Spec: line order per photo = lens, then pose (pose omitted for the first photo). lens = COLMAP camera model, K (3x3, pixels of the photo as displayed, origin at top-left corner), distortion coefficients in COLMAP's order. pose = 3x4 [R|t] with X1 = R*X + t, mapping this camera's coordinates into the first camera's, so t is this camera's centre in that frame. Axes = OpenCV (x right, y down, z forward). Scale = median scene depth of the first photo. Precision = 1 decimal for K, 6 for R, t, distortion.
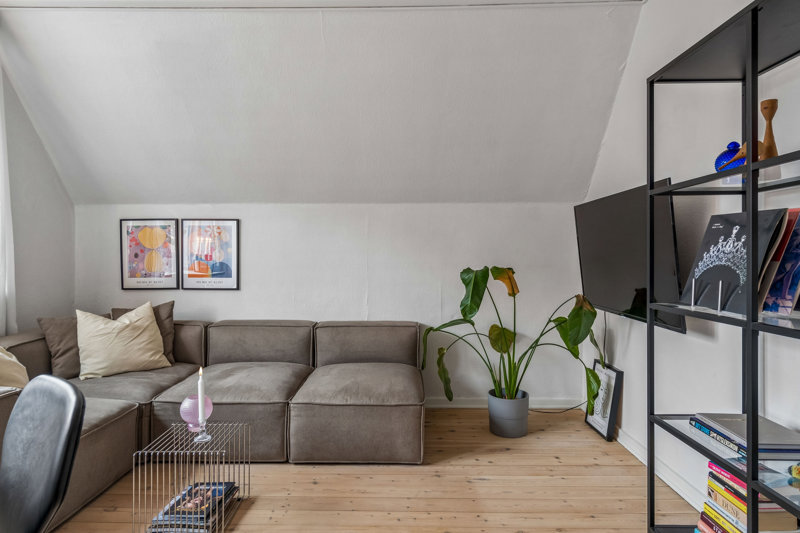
lens RADIAL K [[463.5, 0, 398.9], [0, 463.5, 262.2], [0, 0, 1]] dist [-0.008759, 0.000333]
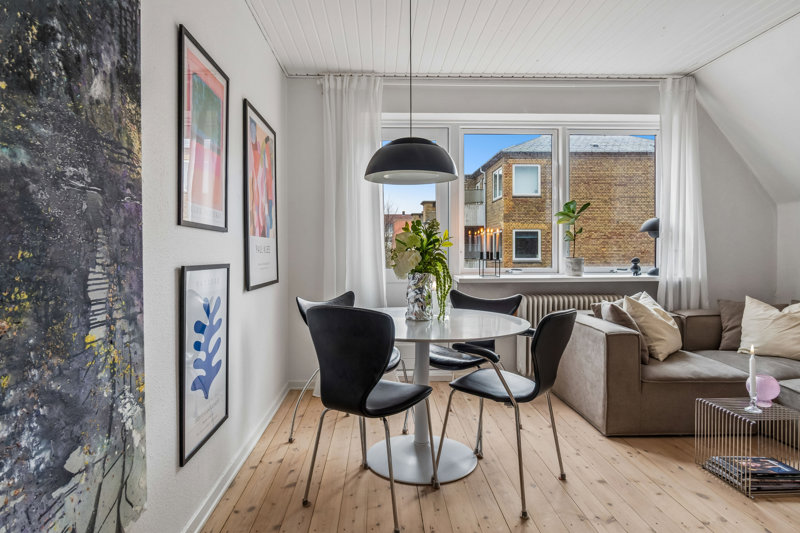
lens RADIAL K [[476.0, 0, 393.9], [0, 476.0, 255.2], [0, 0, 1]] dist [-0.002547, 0.004714]
pose [[0.042656, 0.004643, -0.999079, 0.455200], [-0.007990, 0.999959, 0.004306, 0.000198], [0.999058, 0.007799, 0.042691, 0.036632]]
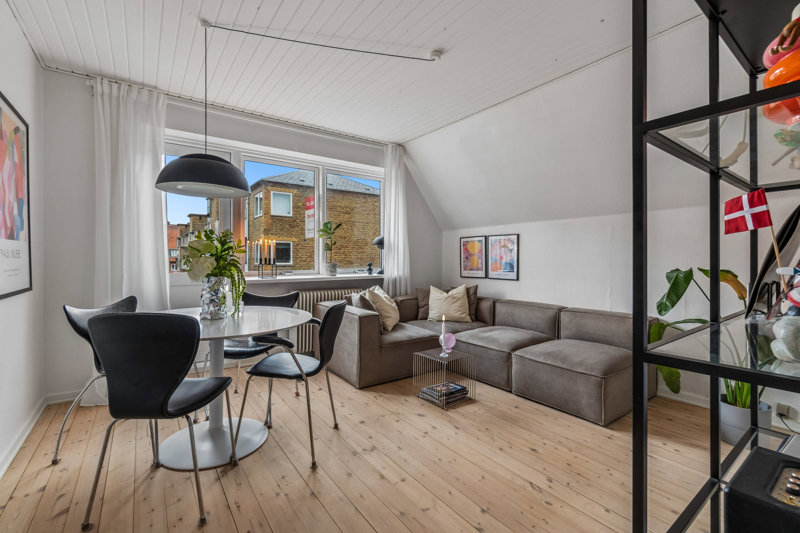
lens RADIAL K [[354.4, 0, 396.0], [0, 354.4, 259.6], [0, 0, 1]] dist [-0.003601, 0.000772]
pose [[0.594535, 0.002353, -0.804066, 0.392862], [-0.009984, 0.999940, -0.004456, 0.000928], [0.804008, 0.010677, 0.594523, -0.010849]]
